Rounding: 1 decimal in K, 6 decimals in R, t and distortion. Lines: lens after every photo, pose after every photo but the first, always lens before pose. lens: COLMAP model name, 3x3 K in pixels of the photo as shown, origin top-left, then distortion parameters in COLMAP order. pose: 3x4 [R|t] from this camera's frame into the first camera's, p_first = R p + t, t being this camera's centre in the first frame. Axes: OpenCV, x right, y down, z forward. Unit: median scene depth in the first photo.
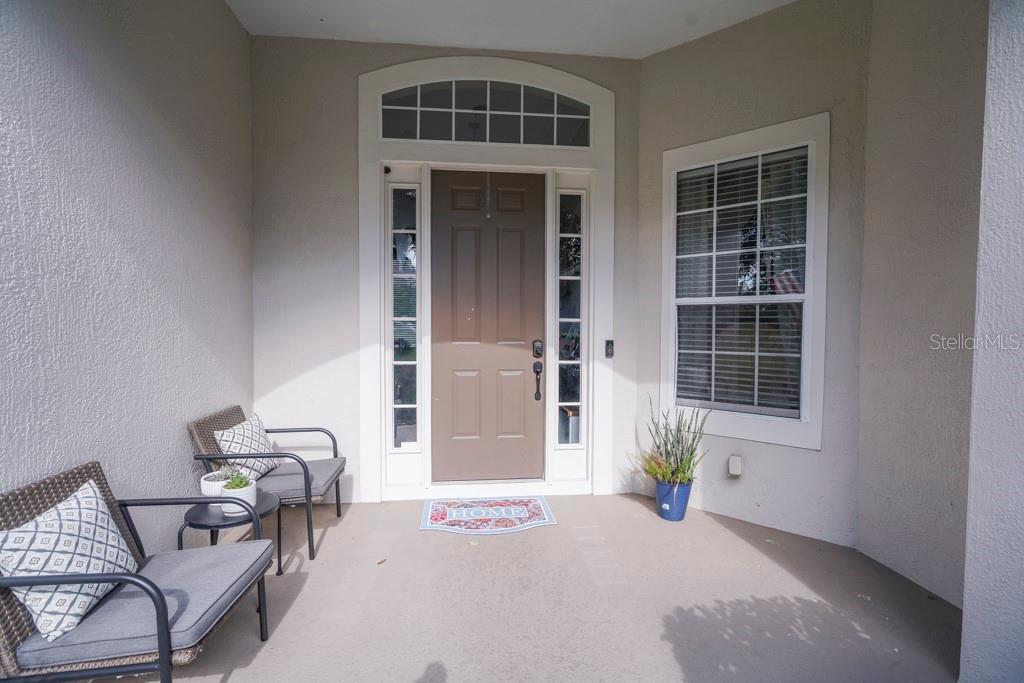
lens RADIAL K [[477.9, 0, 506.3], [0, 477.9, 342.7], [0, 0, 1]] dist [0.002016, -0.000417]
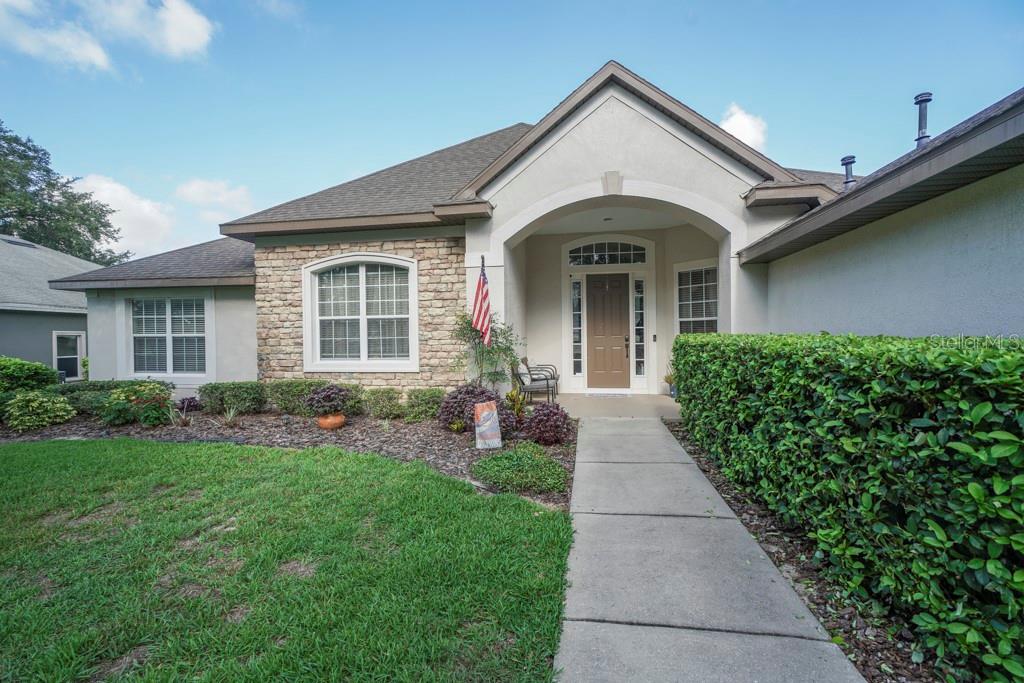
lens RADIAL K [[477.9, 0, 508.4], [0, 477.9, 340.5], [0, 0, 1]] dist [0.002016, -0.000417]
pose [[0.938998, -0.005742, -0.343875, 0.364475], [0.001167, 0.999908, -0.013510, 0.059566], [0.343921, 0.012284, 0.938918, -1.734960]]
